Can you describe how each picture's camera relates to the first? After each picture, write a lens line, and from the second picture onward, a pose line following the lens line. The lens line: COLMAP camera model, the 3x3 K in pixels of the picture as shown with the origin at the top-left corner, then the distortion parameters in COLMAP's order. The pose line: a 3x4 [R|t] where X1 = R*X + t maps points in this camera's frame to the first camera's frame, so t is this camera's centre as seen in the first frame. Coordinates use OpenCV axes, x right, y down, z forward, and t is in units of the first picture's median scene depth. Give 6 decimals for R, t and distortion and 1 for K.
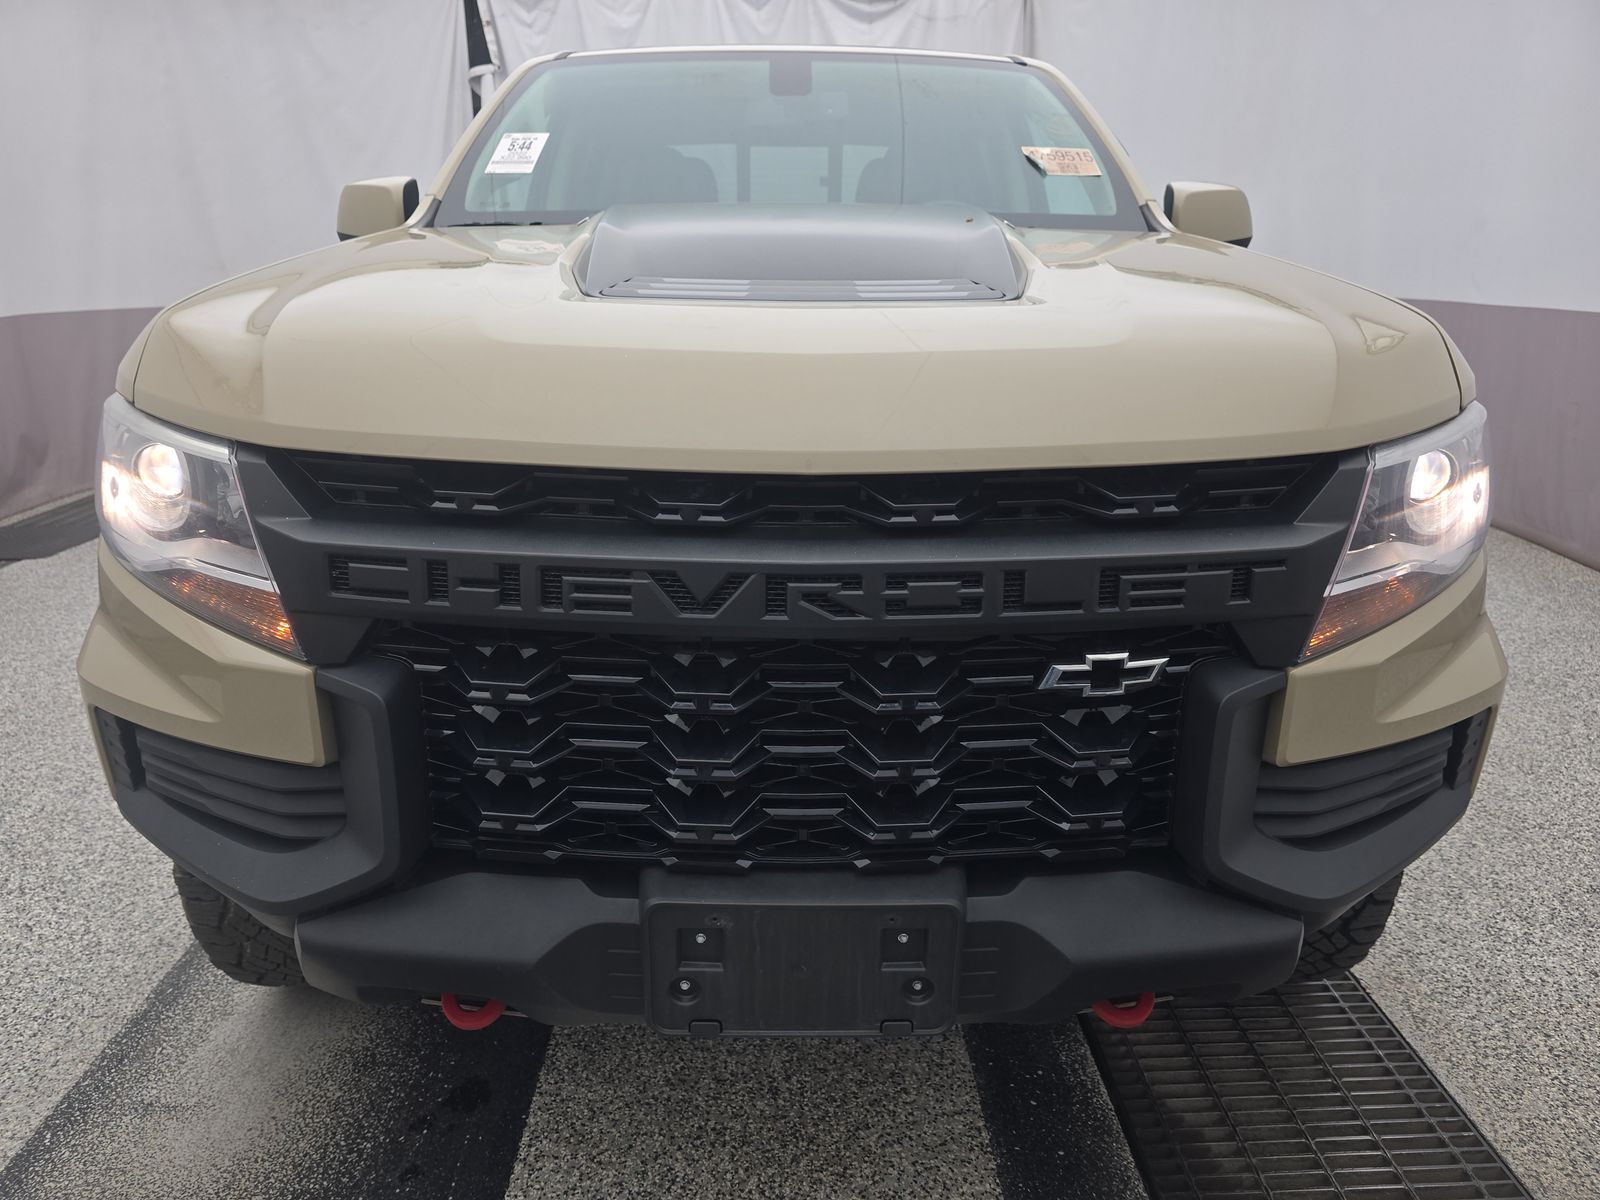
lens RADIAL K [[1079.0, 0, 800.0], [0, 1079.0, 600.0], [0, 0, 1]] dist [0.036637, -0.000060]
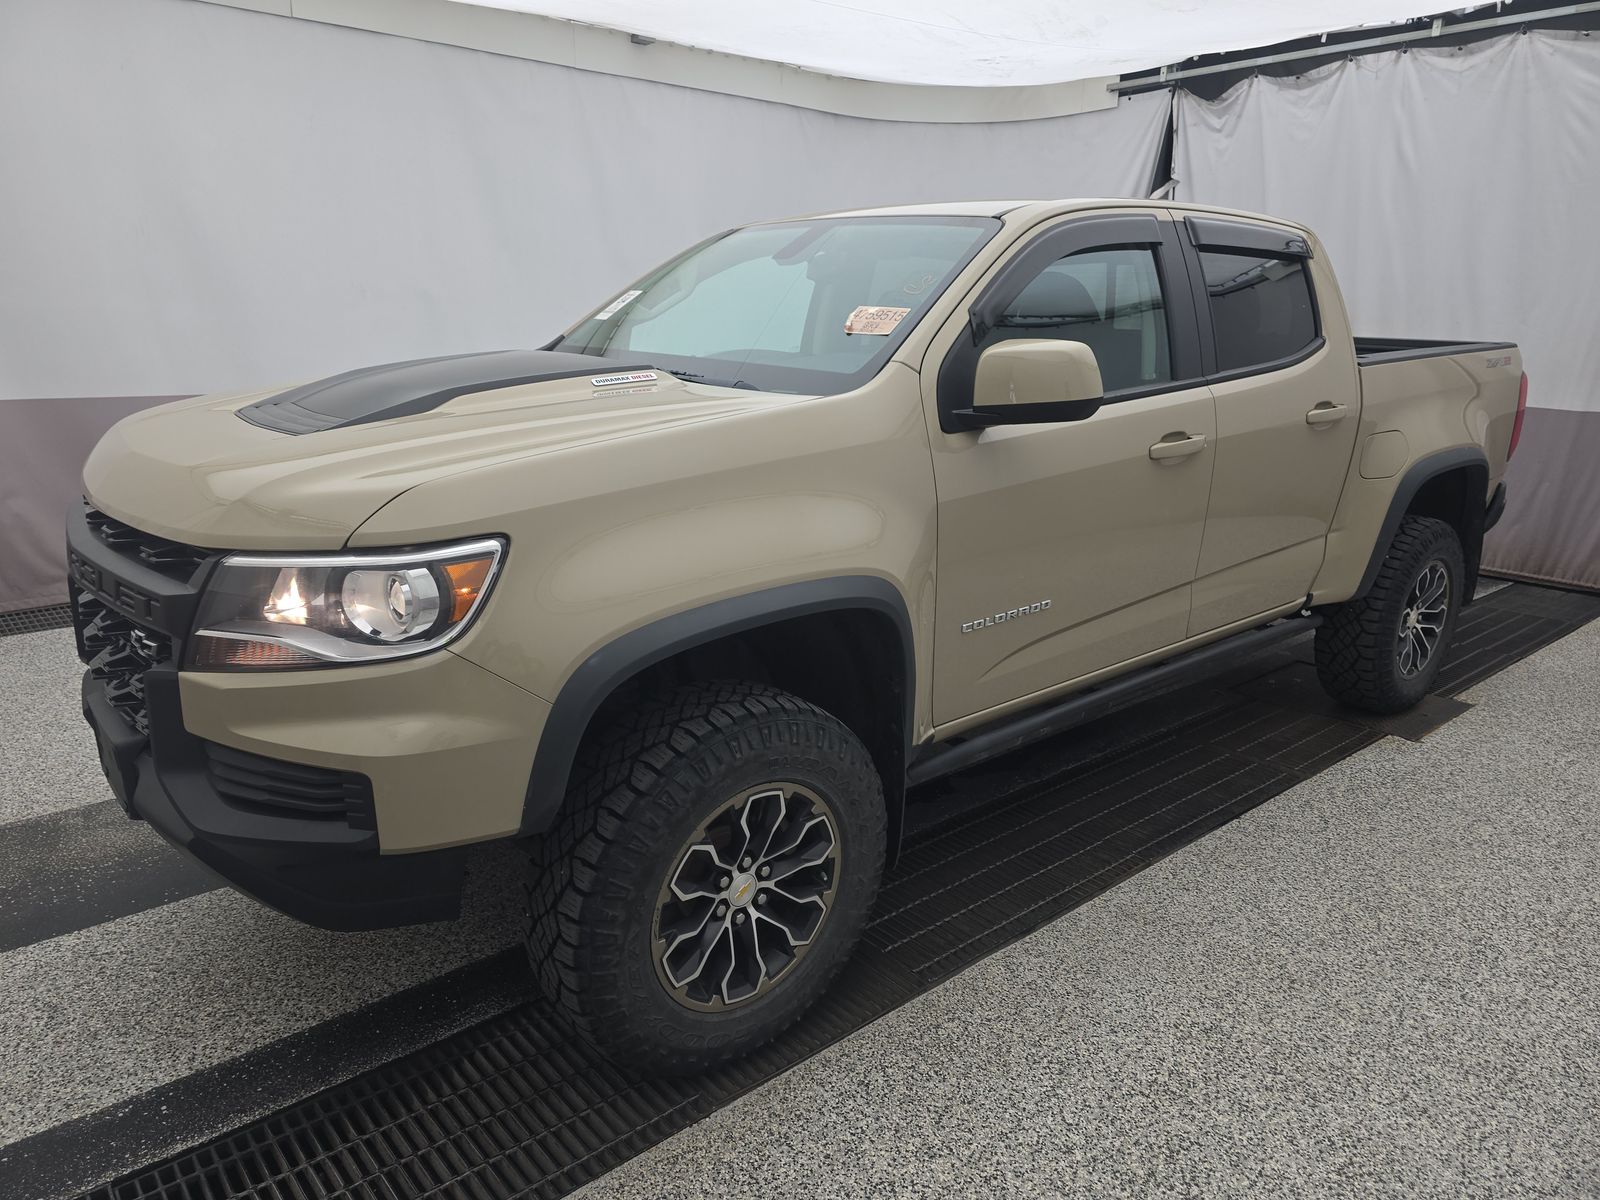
lens RADIAL K [[1079.0, 0, 800.0], [0, 1079.0, 600.0], [0, 0, 1]] dist [0.036637, -0.000060]
pose [[0.632214, 0.224297, -0.741617, 1.324608], [-0.262748, 0.962527, 0.067123, -0.234601], [0.728882, 0.152422, 0.667457, 0.329925]]
